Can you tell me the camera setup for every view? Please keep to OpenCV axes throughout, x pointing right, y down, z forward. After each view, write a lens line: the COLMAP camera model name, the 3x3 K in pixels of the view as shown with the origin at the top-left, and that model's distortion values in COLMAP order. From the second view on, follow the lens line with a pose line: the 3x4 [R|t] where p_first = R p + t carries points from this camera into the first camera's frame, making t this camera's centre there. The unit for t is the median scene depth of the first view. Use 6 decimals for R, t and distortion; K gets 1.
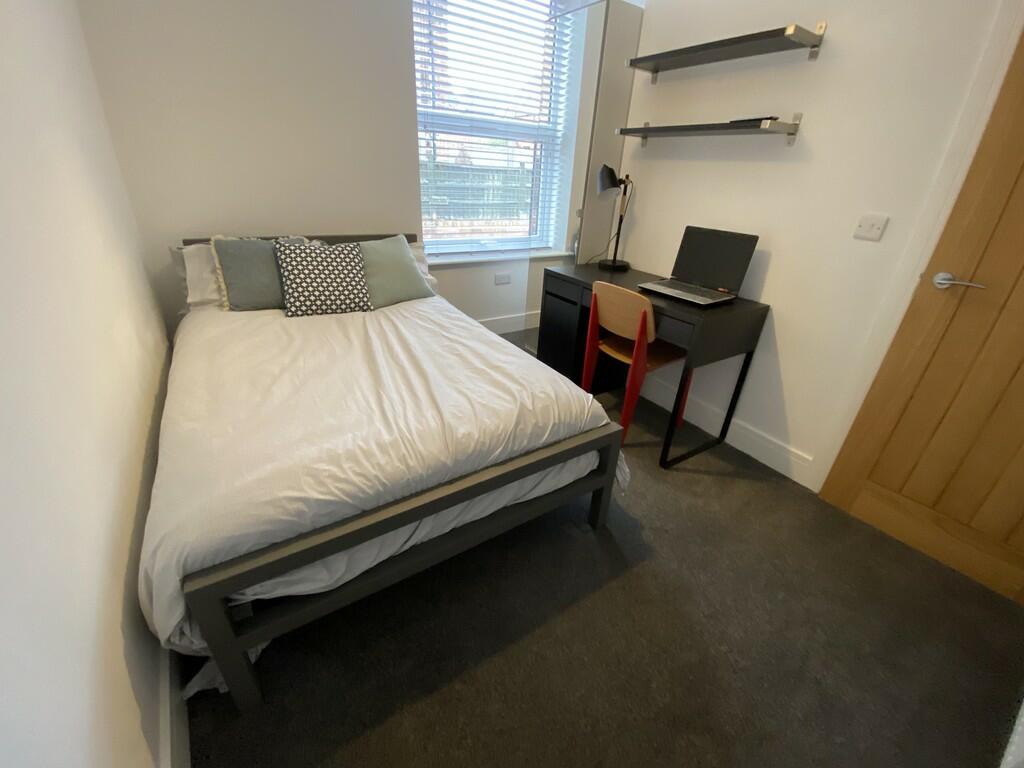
lens RADIAL K [[403.2, 0, 512.0], [0, 403.2, 384.0], [0, 0, 1]] dist [-0.000101, -0.000050]
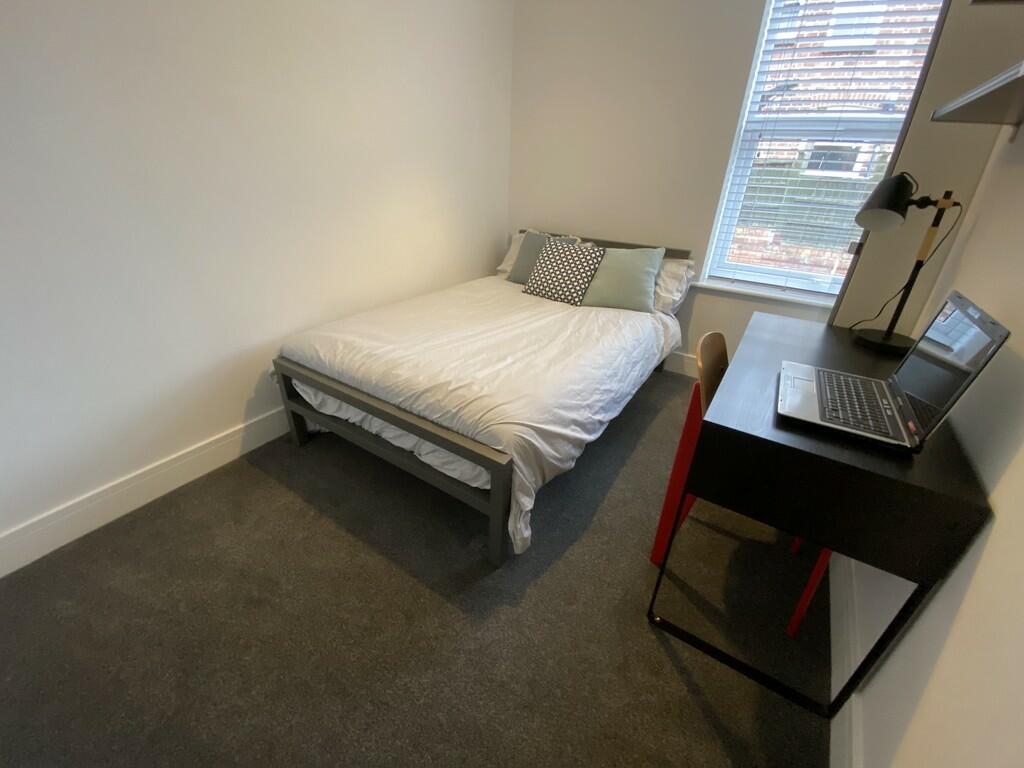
lens RADIAL K [[415.5, 0, 516.5], [0, 415.5, 384.0], [0, 0, 1]] dist [0.000414, -0.014525]
pose [[0.400205, 0.388159, -0.830161, 0.661240], [-0.429633, 0.879620, 0.204167, -0.164224], [0.809476, 0.274956, 0.518795, 0.345005]]
